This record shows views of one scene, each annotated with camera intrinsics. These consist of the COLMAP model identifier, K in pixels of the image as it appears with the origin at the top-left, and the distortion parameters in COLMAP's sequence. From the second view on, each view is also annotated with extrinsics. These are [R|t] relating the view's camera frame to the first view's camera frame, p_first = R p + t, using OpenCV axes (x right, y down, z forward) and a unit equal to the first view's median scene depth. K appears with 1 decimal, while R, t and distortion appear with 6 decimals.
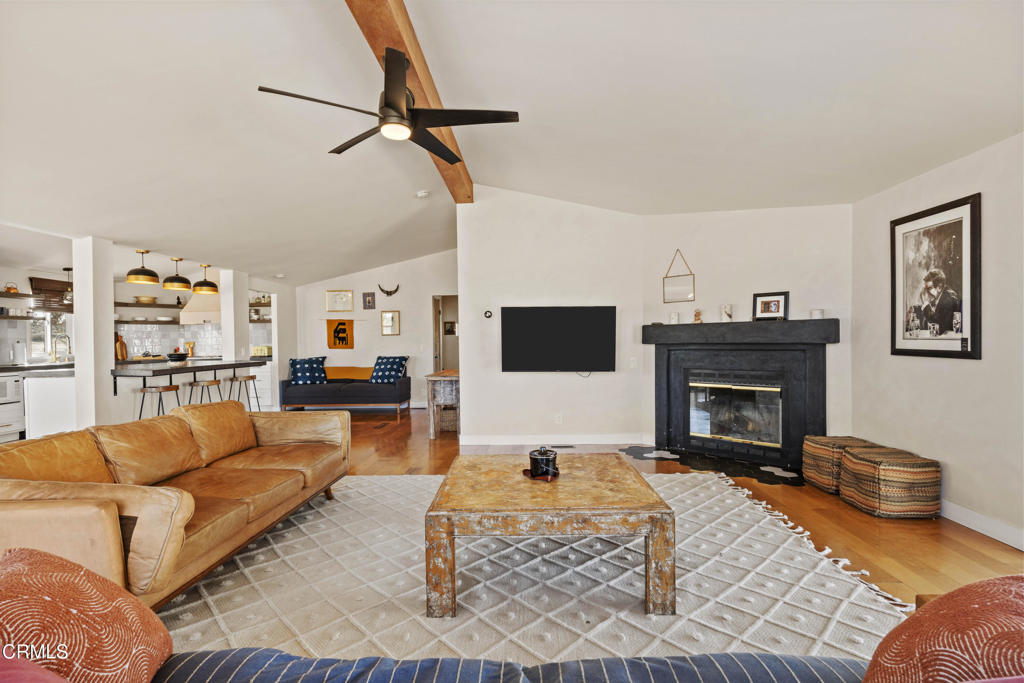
lens RADIAL K [[502.8, 0, 513.7], [0, 502.8, 343.8], [0, 0, 1]] dist [-0.000628, -0.000385]
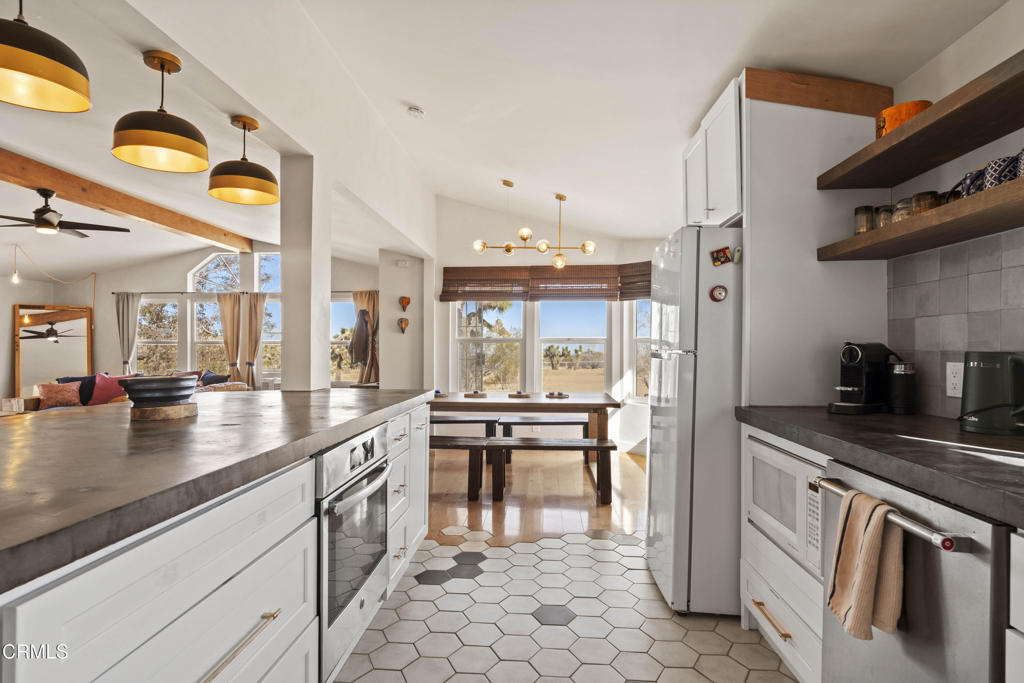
lens RADIAL K [[535.0, 0, 516.3], [0, 535.0, 345.3], [0, 0, 1]] dist [-0.001580, -0.000655]
pose [[-0.999774, 0.012908, 0.016911, -1.067781], [0.012963, 0.999911, 0.003153, 0.002885], [-0.016869, 0.003371, -0.999852, 1.587857]]
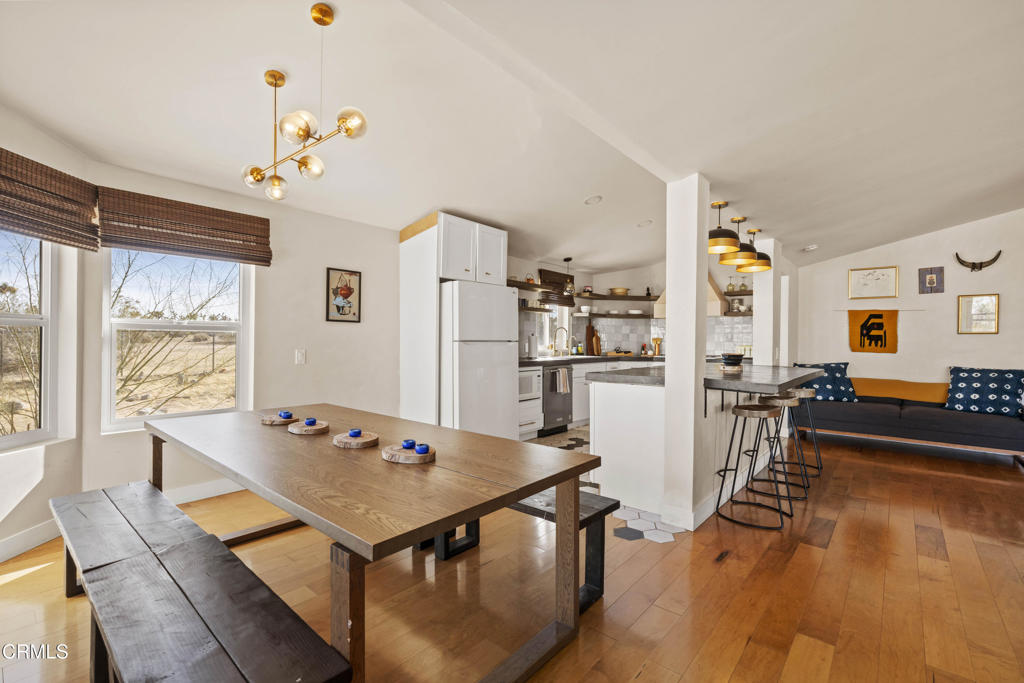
lens RADIAL K [[455.4, 0, 516.7], [0, 455.4, 341.7], [0, 0, 1]] dist [-0.000025, 0.000005]
pose [[0.788834, 0.026004, -0.614057, -0.628145], [-0.026382, 0.999616, 0.008440, 0.005183], [0.614040, 0.009542, 0.789217, 0.377400]]
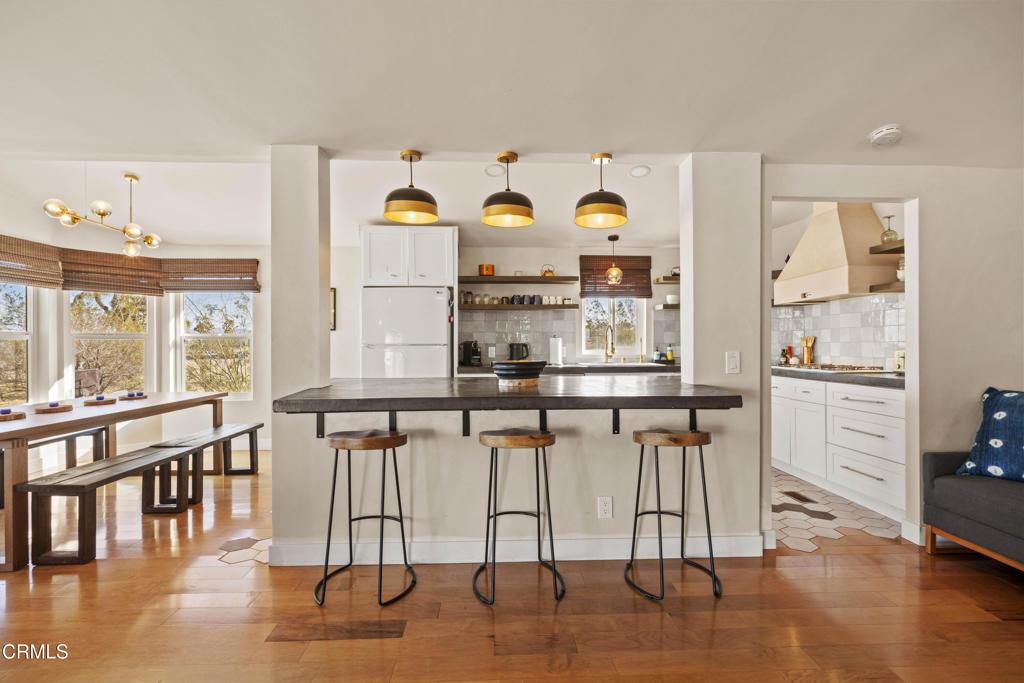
lens RADIAL K [[489.2, 0, 512.9], [0, 489.2, 343.4], [0, 0, 1]] dist [-0.000291, -0.000105]
pose [[0.082227, 0.015575, -0.996492, -0.265047], [-0.004696, 0.999873, 0.015240, -0.005070], [0.996603, 0.003426, 0.082289, 1.170032]]
